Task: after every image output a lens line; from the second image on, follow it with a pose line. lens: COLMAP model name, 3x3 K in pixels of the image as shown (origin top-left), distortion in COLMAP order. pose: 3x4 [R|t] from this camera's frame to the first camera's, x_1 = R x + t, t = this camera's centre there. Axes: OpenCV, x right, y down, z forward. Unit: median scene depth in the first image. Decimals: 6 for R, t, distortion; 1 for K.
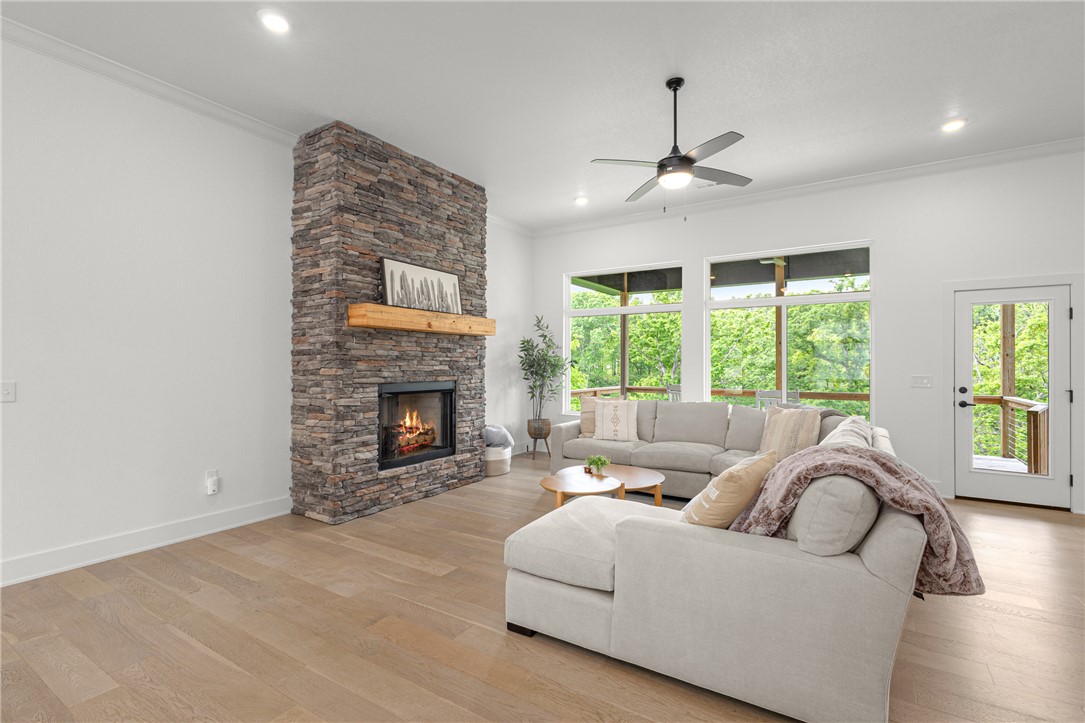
lens RADIAL K [[499.6, 0, 539.9], [0, 499.6, 364.2], [0, 0, 1]] dist [0.001220, 0.000001]
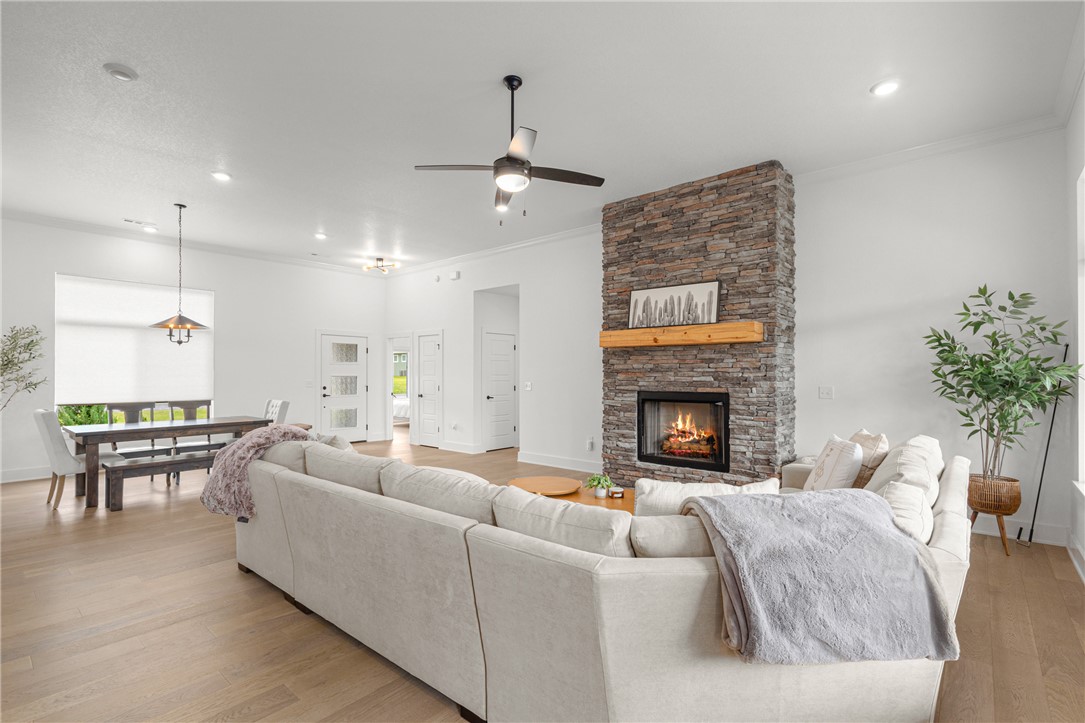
lens RADIAL K [[499.6, 0, 539.9], [0, 499.6, 364.2], [0, 0, 1]] dist [0.001220, 0.000001]
pose [[-0.135144, -0.015812, -0.990700, 0.875196], [0.005548, 0.999845, -0.016714, -0.007674], [0.990810, -0.007755, -0.135035, 0.853264]]
